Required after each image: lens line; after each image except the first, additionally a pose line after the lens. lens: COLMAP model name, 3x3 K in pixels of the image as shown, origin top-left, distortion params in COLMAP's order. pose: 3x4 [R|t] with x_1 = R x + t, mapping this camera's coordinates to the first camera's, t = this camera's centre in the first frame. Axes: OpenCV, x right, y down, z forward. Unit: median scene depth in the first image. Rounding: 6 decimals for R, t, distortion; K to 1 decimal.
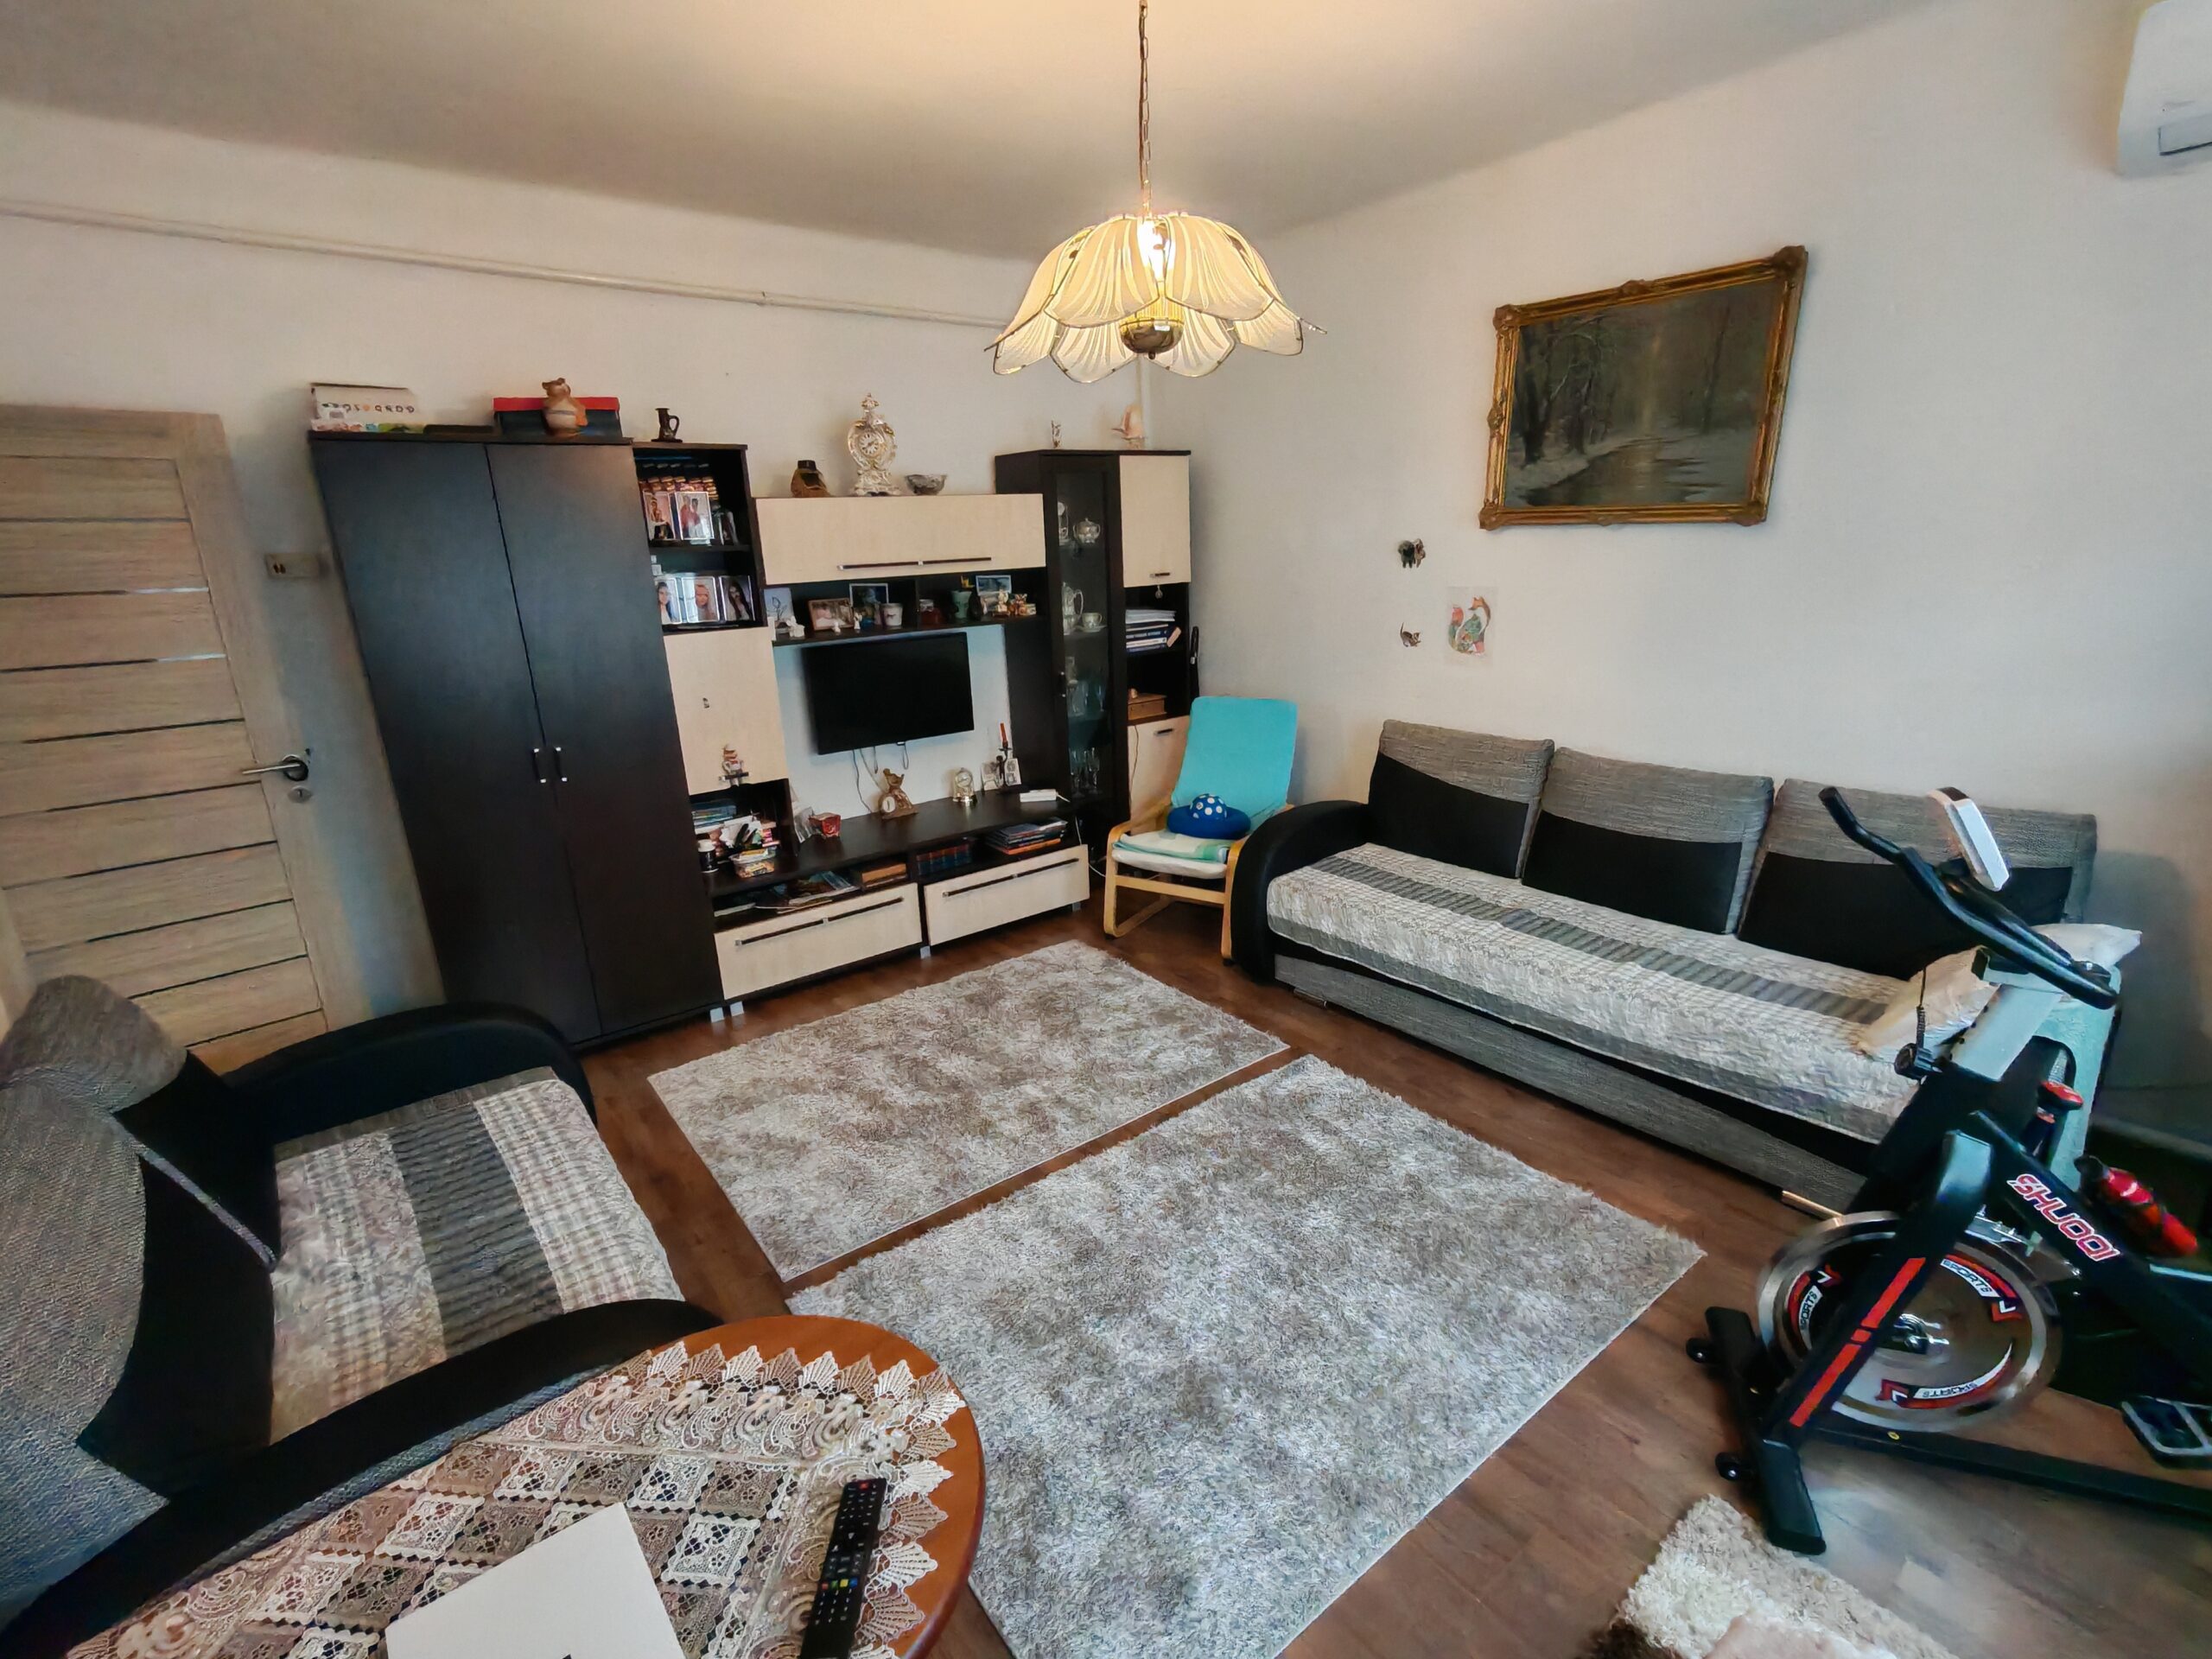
lens RADIAL K [[1010.8, 0, 1109.4], [0, 1010.8, 836.0], [0, 0, 1]] dist [-0.001751, 0.000286]
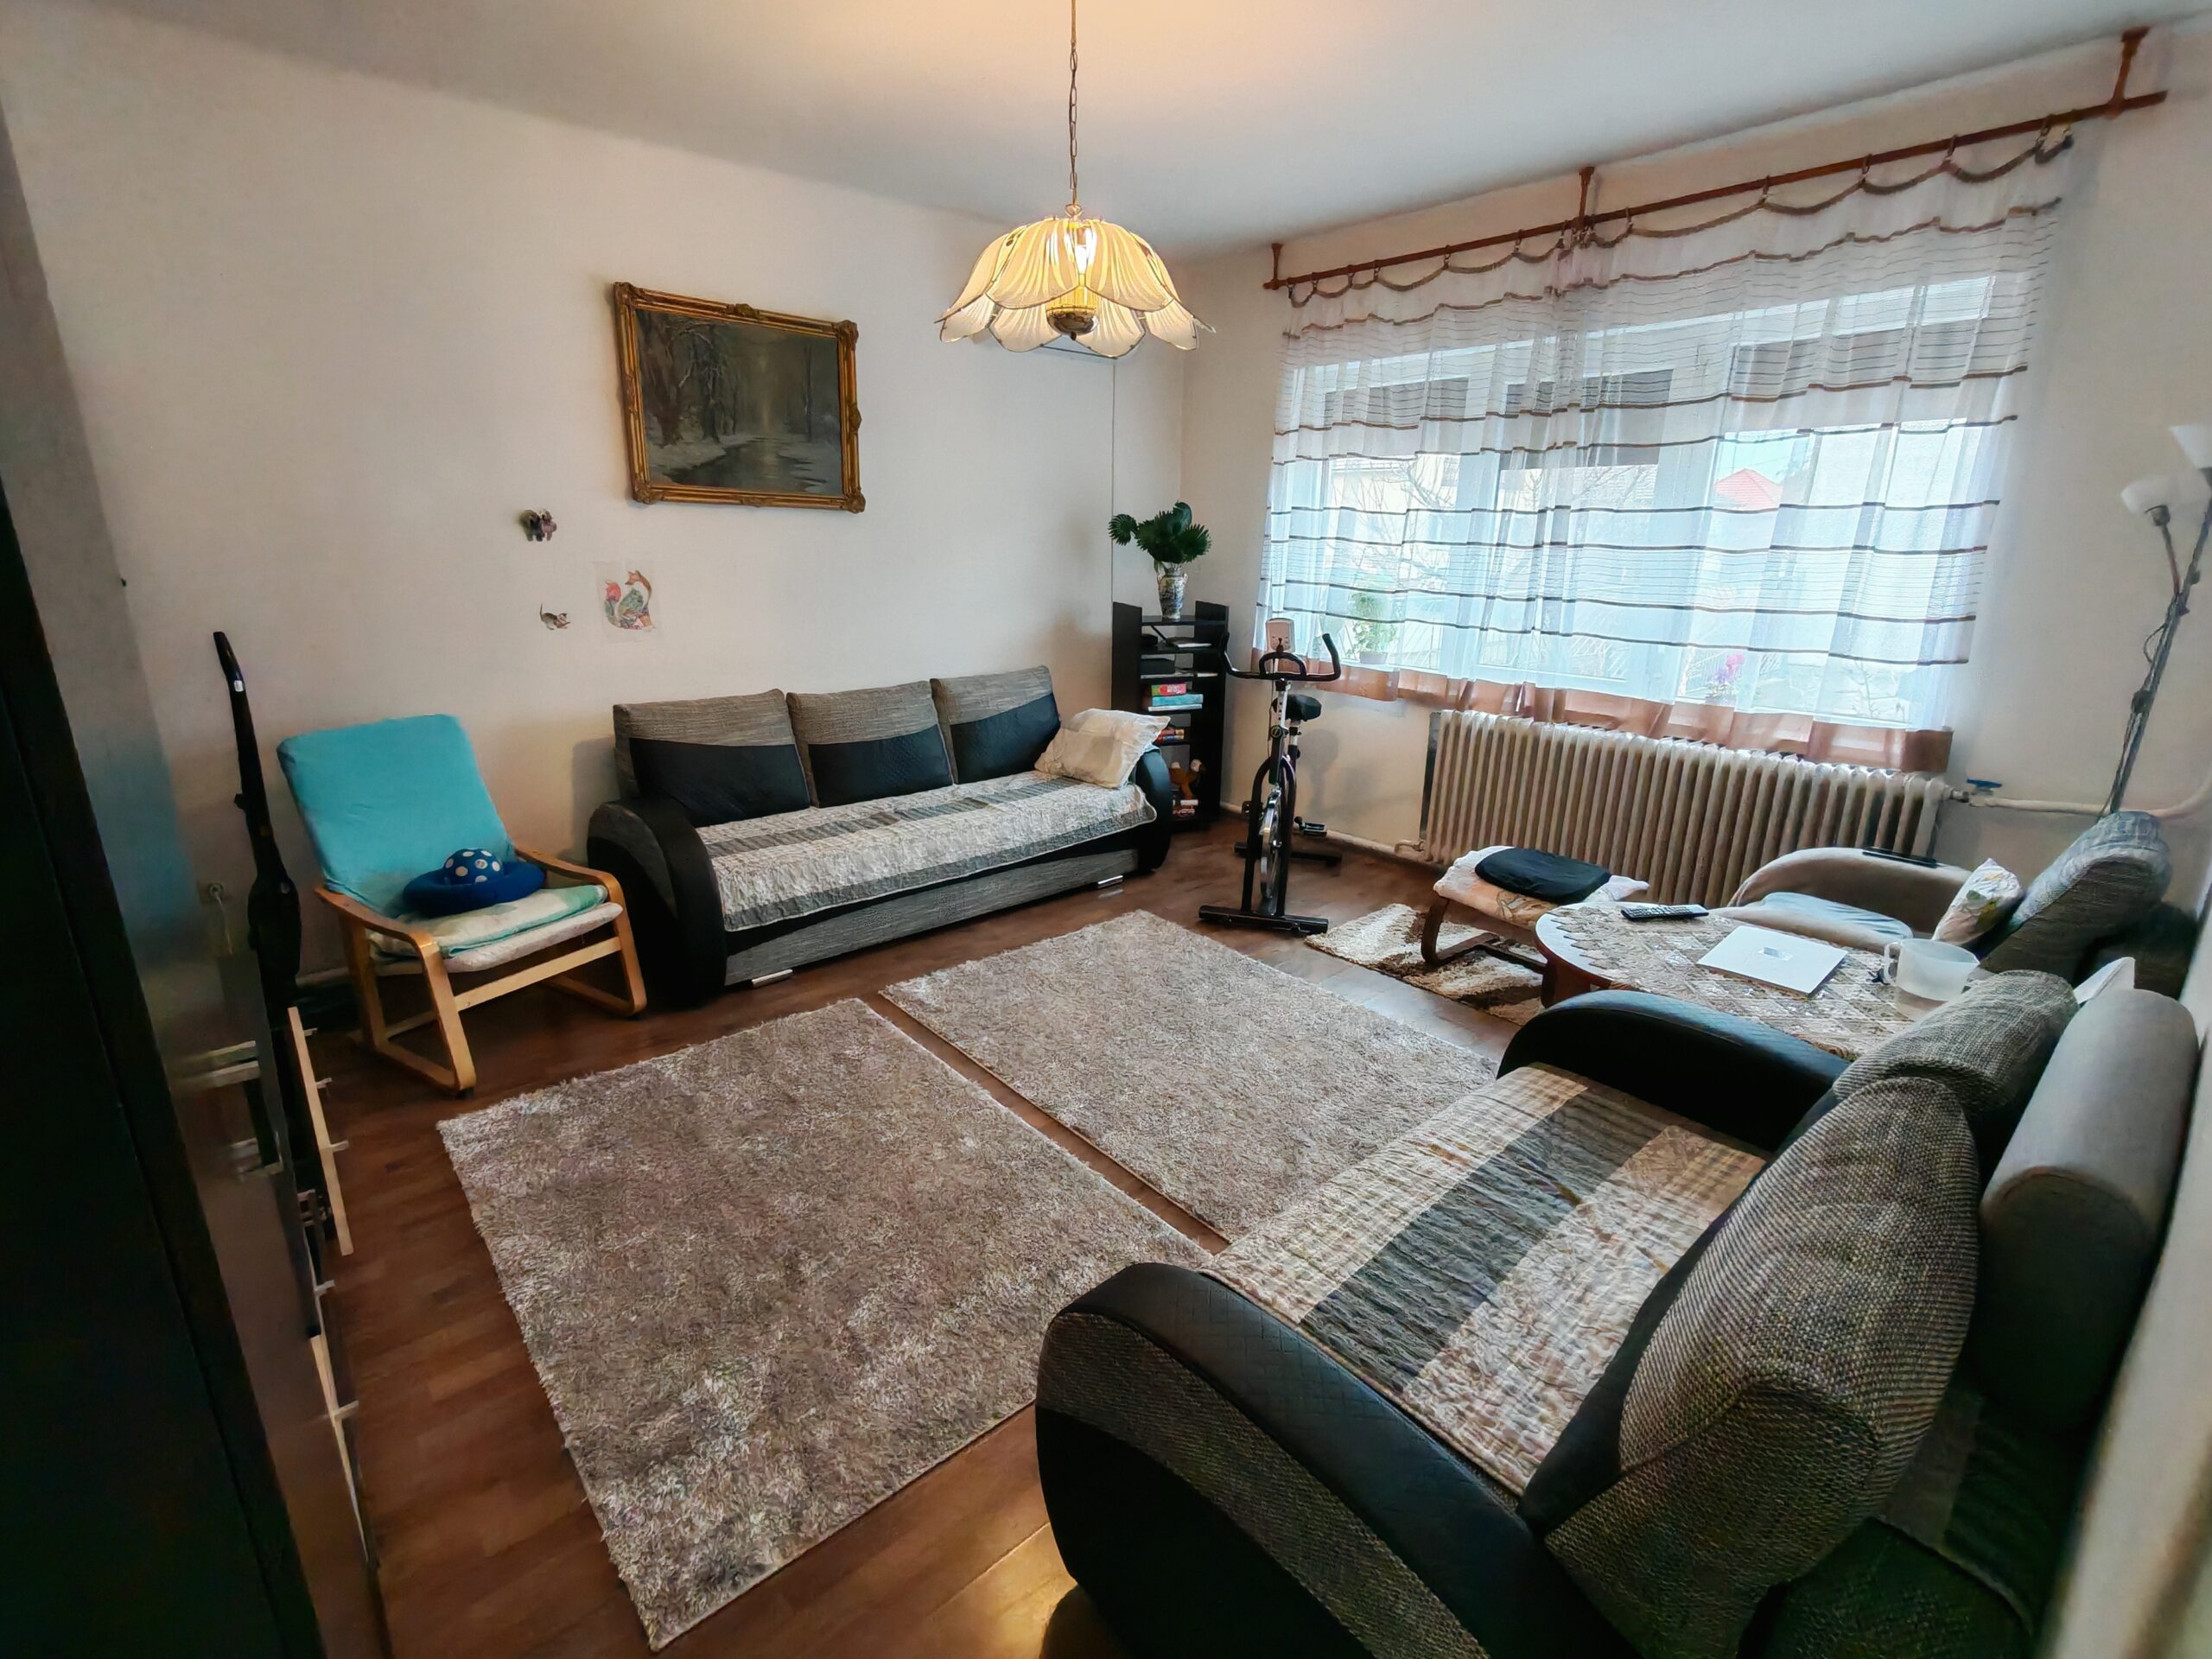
lens RADIAL K [[1010.8, 0, 1107.0], [0, 1010.8, 830.9], [0, 0, 1]] dist [-0.001751, 0.000286]
pose [[-0.056685, -0.254886, 0.965308, -0.769841], [0.268373, 0.927387, 0.260633, -0.147548], [-0.961646, 0.273837, 0.015836, 0.670466]]
